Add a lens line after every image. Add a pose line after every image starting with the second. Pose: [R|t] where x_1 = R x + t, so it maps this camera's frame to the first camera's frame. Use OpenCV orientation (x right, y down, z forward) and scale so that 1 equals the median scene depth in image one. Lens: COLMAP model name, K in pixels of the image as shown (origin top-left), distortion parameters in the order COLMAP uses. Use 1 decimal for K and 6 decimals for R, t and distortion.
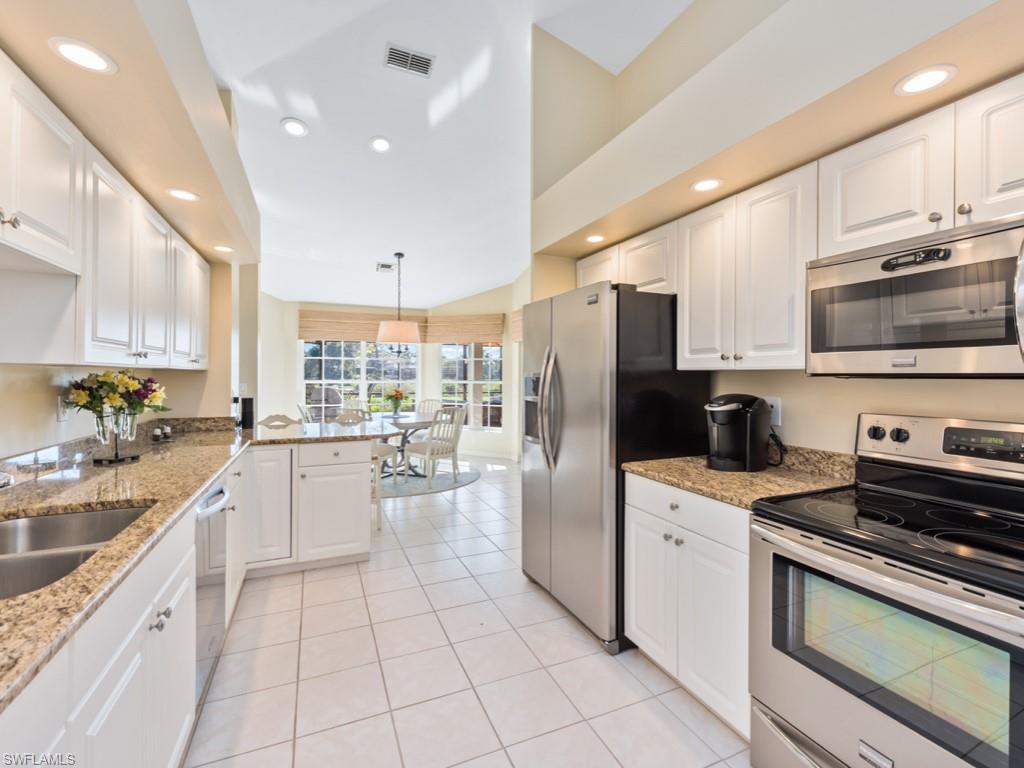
lens RADIAL K [[452.9, 0, 509.1], [0, 452.9, 375.9], [0, 0, 1]] dist [0.004106, -0.000476]
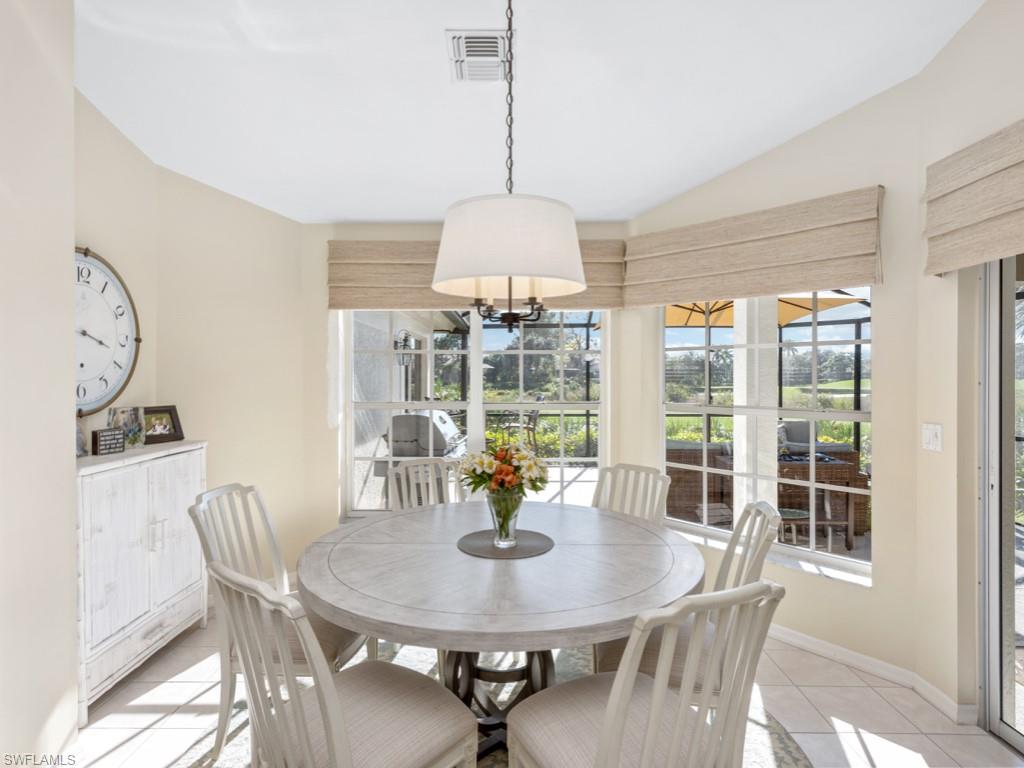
lens RADIAL K [[540.7, 0, 514.5], [0, 540.7, 375.5], [0, 0, 1]] dist [0.001752, 0.000267]
pose [[0.913513, -0.004388, -0.406786, -0.183675], [0.002591, 0.999984, -0.004967, -0.027743], [0.406801, 0.003483, 0.913510, 1.221747]]
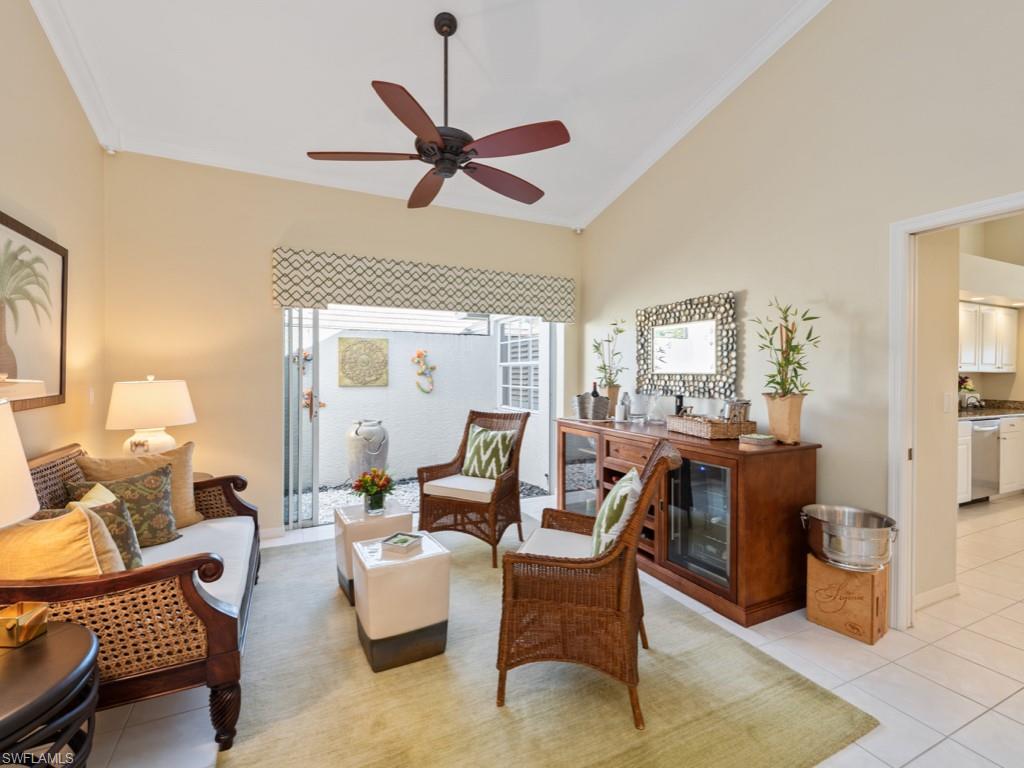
lens RADIAL K [[479.2, 0, 510.7], [0, 479.2, 380.4], [0, 0, 1]] dist [0.001327, 0.000057]
pose [[0.036993, 0.010263, -0.999263, 1.043370], [-0.003293, 0.999943, 0.010149, 0.004728], [0.999310, 0.002915, 0.037025, -0.934684]]
